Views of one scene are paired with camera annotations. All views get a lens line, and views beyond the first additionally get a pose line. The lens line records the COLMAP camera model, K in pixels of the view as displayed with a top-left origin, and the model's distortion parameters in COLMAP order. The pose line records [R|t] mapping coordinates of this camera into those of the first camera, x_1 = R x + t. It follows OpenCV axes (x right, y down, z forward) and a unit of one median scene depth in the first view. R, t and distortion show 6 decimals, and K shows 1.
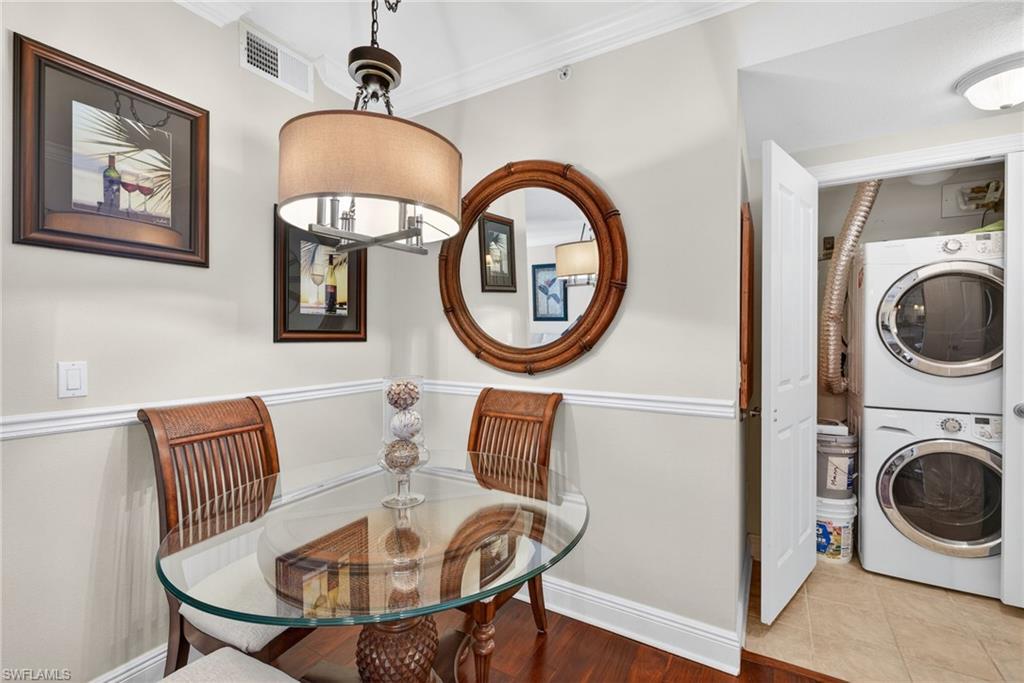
lens RADIAL K [[451.3, 0, 508.3], [0, 451.3, 337.5], [0, 0, 1]] dist [0.005702, 0.000054]
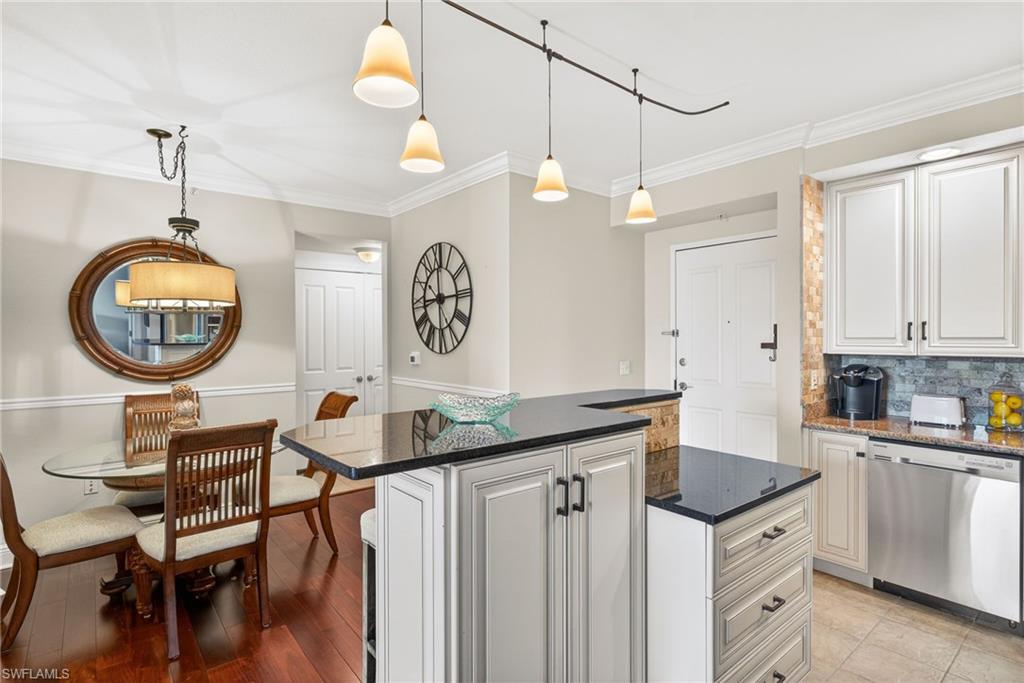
lens RADIAL K [[519.6, 0, 518.0], [0, 519.6, 337.5], [0, 0, 1]] dist [0.010696, -0.000833]
pose [[0.349949, -0.012202, 0.936689, -1.152474], [0.007304, 0.999920, 0.010297, -0.073493], [-0.936740, 0.003238, 0.350010, -0.688553]]
